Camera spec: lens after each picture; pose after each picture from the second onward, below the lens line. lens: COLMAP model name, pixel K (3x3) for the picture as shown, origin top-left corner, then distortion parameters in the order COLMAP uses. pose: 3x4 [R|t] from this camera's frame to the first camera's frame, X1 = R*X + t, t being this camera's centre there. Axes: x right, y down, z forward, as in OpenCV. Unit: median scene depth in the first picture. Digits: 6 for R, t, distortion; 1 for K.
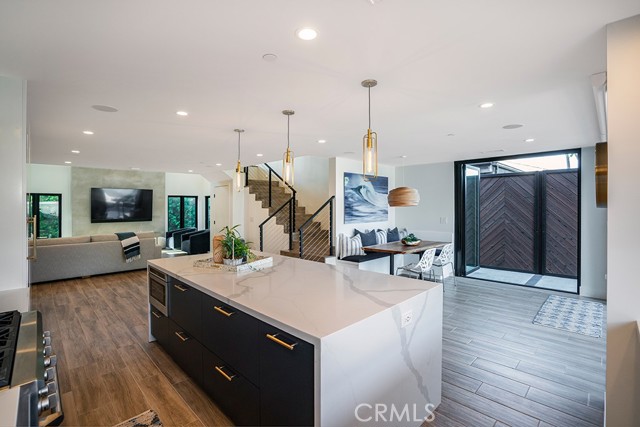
lens RADIAL K [[293.6, 0, 320.0], [0, 293.6, 213.5], [0, 0, 1]] dist [-0.031785, 0.000873]
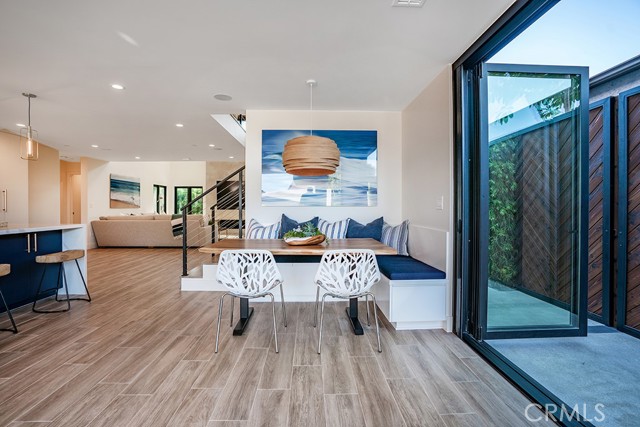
lens RADIAL K [[299.4, 0, 324.9], [0, 299.4, 208.0], [0, 0, 1]] dist [-0.065310, 0.025603]
pose [[0.747361, 0.012047, -0.664309, 0.579441], [-0.022057, 0.999734, -0.006686, 0.037678], [0.664052, 0.019650, 0.747428, 0.514373]]
